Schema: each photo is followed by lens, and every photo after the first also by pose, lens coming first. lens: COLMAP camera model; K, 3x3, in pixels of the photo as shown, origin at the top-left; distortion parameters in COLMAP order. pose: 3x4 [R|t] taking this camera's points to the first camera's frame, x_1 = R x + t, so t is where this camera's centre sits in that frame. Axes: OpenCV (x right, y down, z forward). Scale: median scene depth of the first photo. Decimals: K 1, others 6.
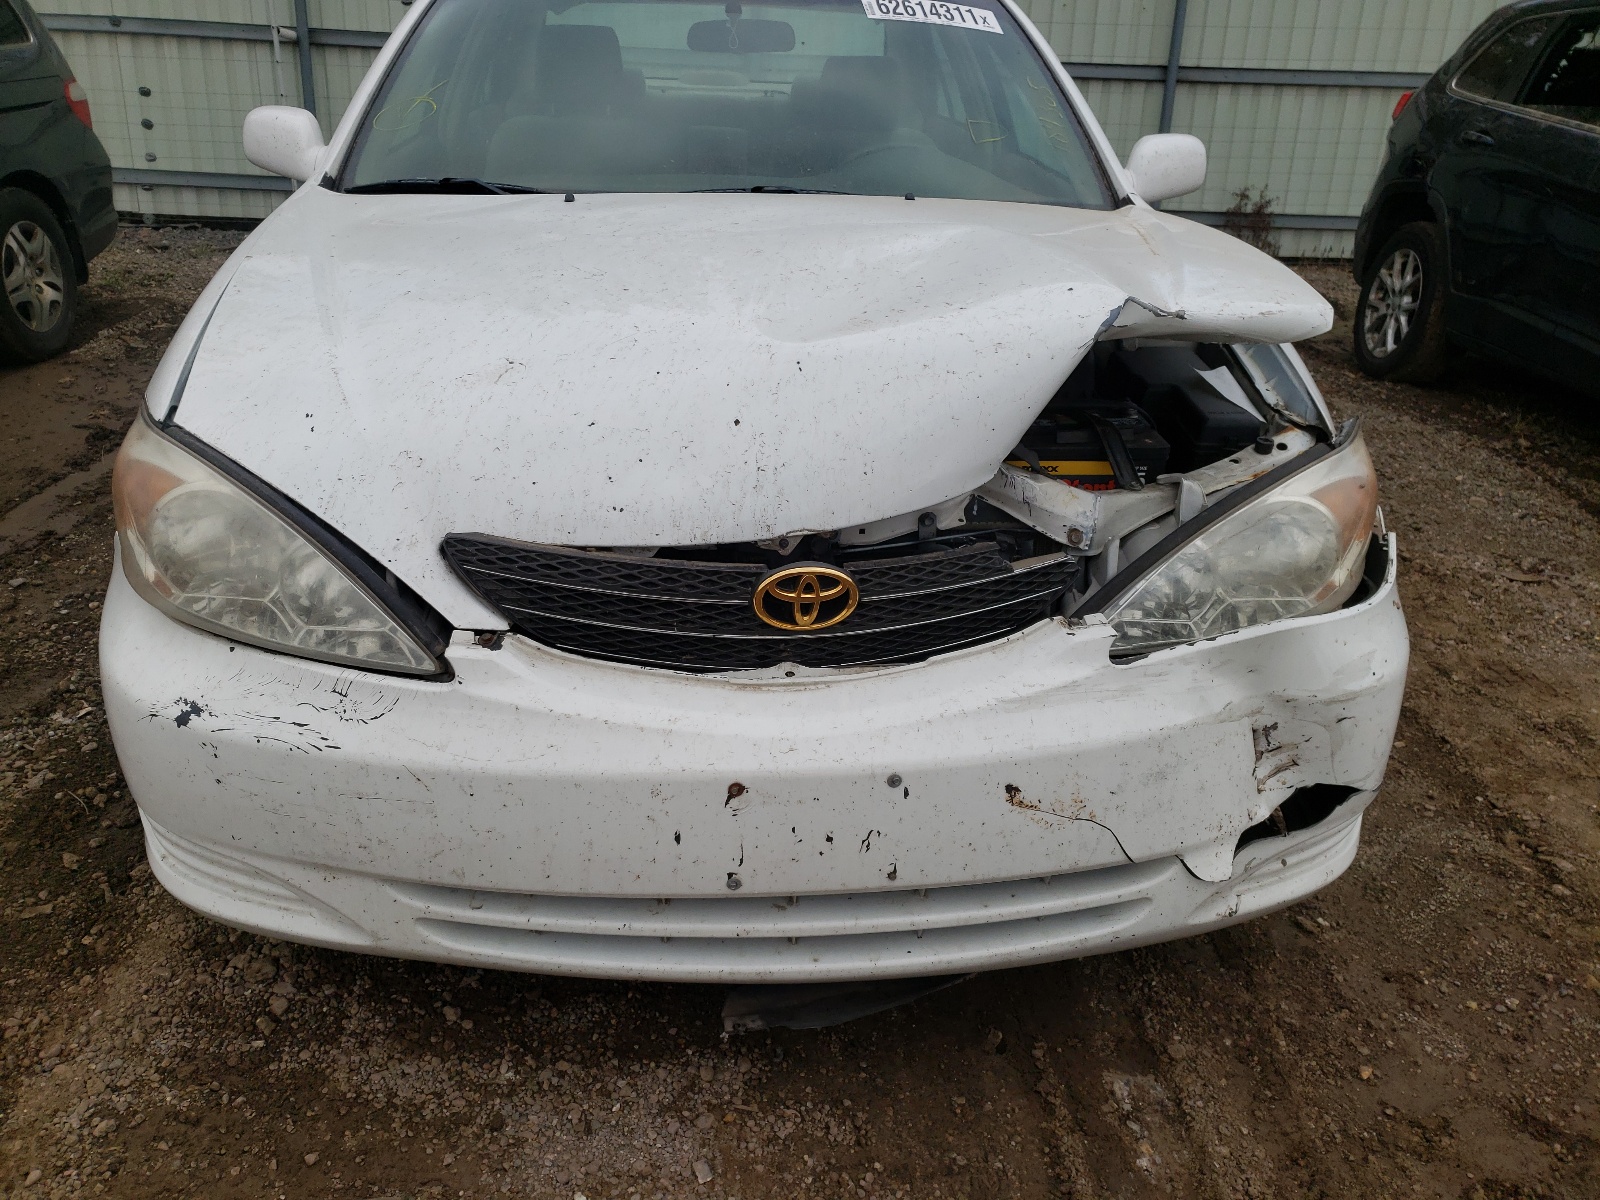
lens RADIAL K [[1274.0, 0, 800.0], [0, 1274.0, 600.0], [0, 0, 1]] dist [0.002872, 0.006304]
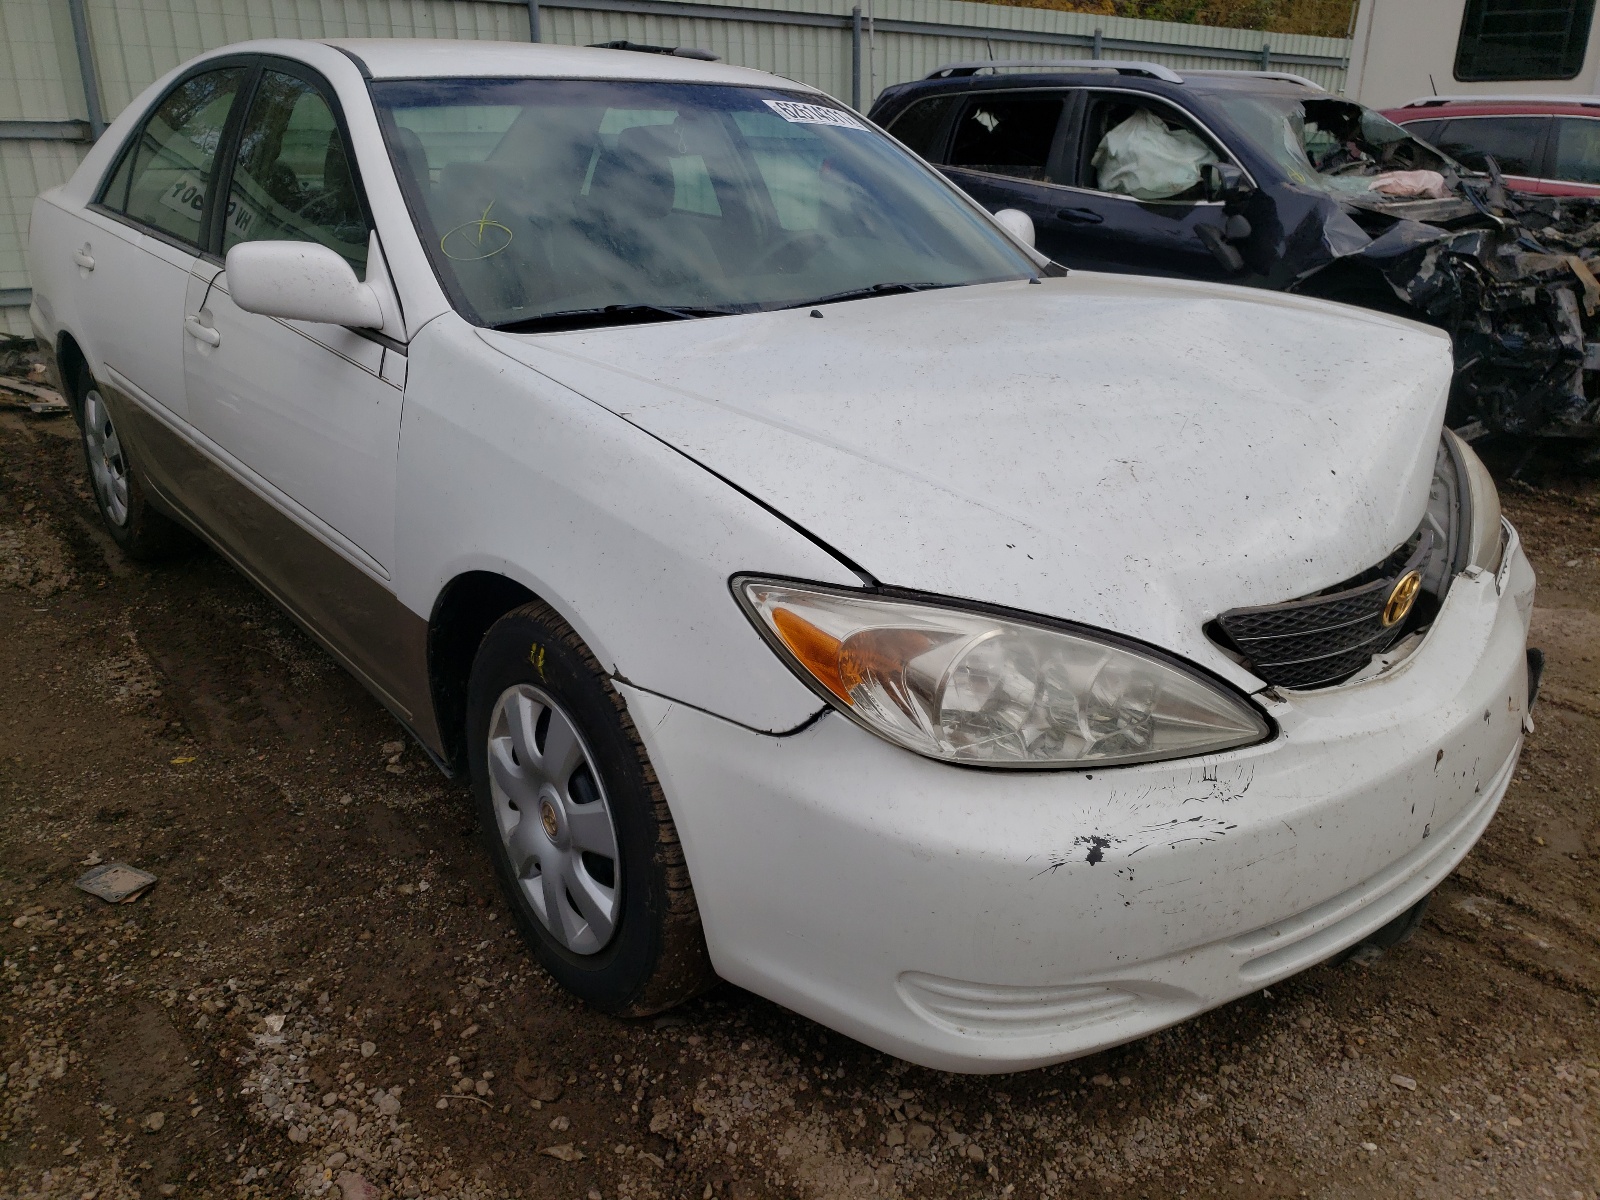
lens RADIAL K [[1274.0, 0, 800.0], [0, 1274.0, 600.0], [0, 0, 1]] dist [0.002872, 0.006304]
pose [[0.796455, -0.224722, 0.561391, -1.130373], [0.247291, 0.968244, 0.036747, -0.186726], [-0.551822, 0.109559, 0.826734, 0.262901]]
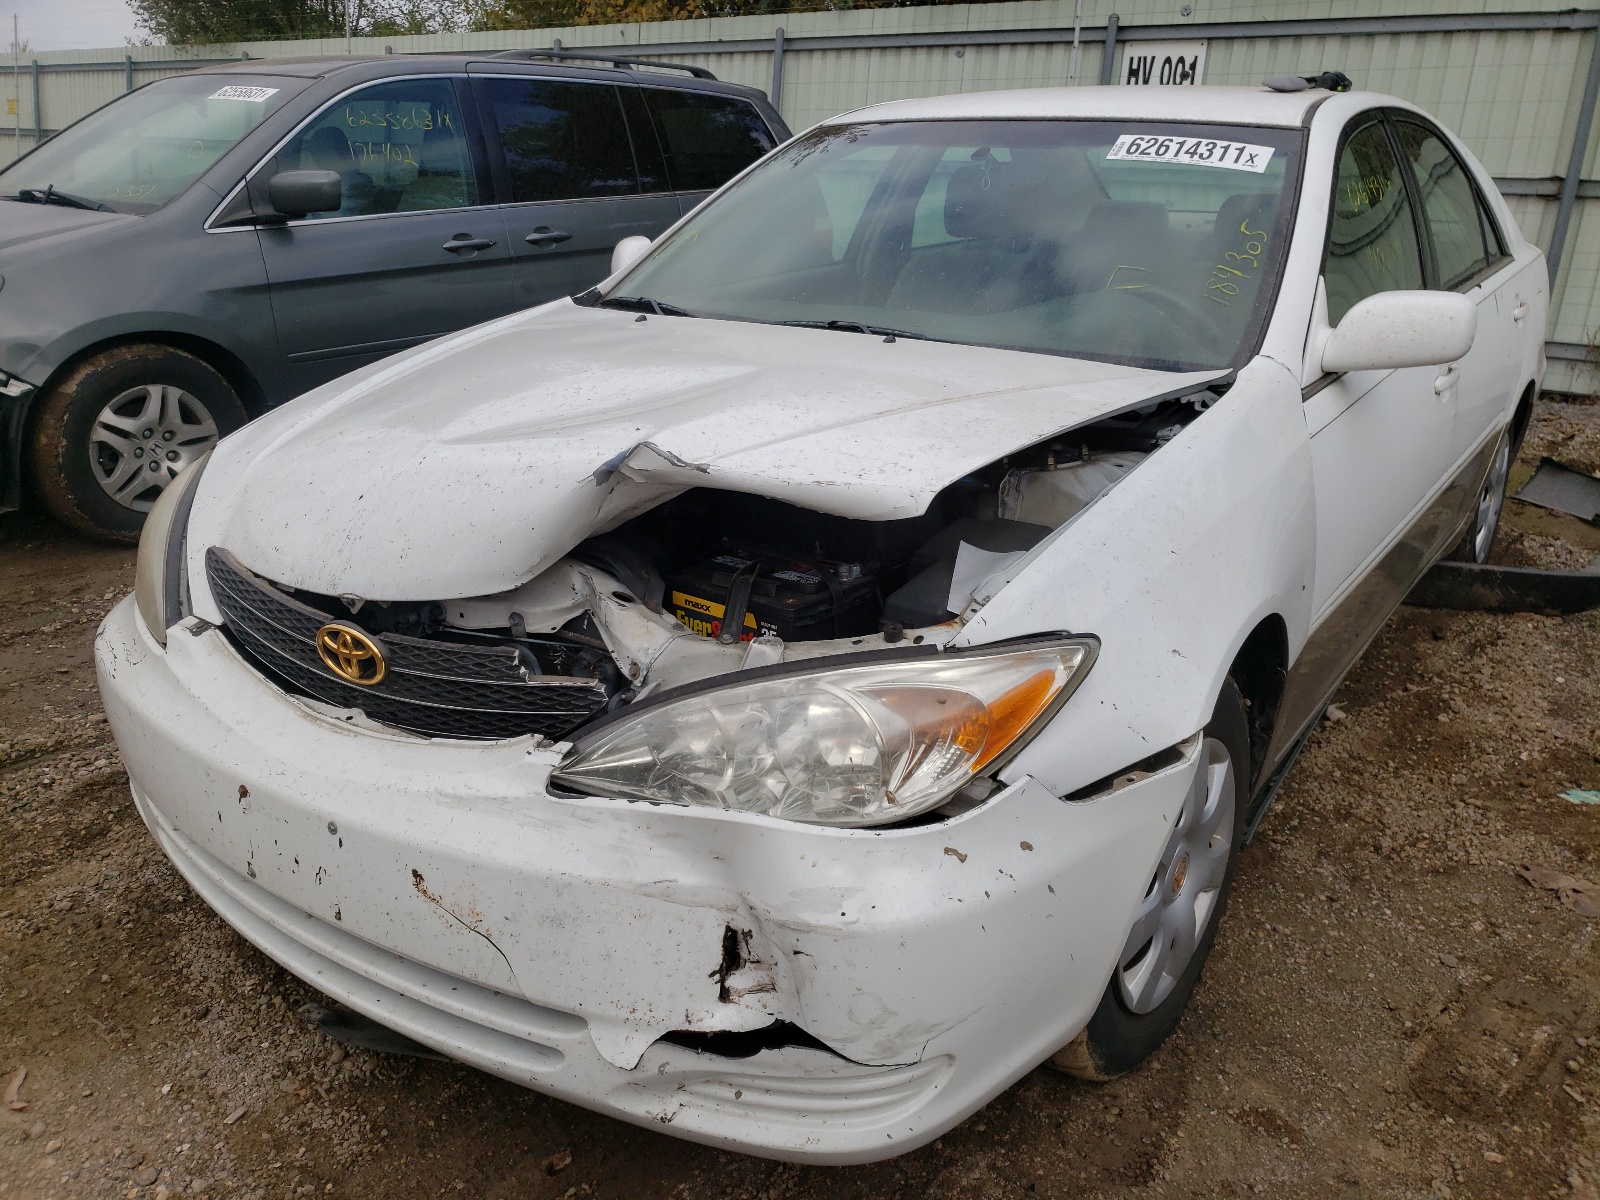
lens RADIAL K [[1225.2, 0, 800.0], [0, 1225.2, 600.0], [0, 0, 1]] dist [0.135942, -0.171817]
pose [[0.763939, 0.202577, -0.612666, 0.946814], [-0.255819, 0.966724, 0.000662, -0.146095], [0.592414, 0.156226, 0.790341, 0.322402]]
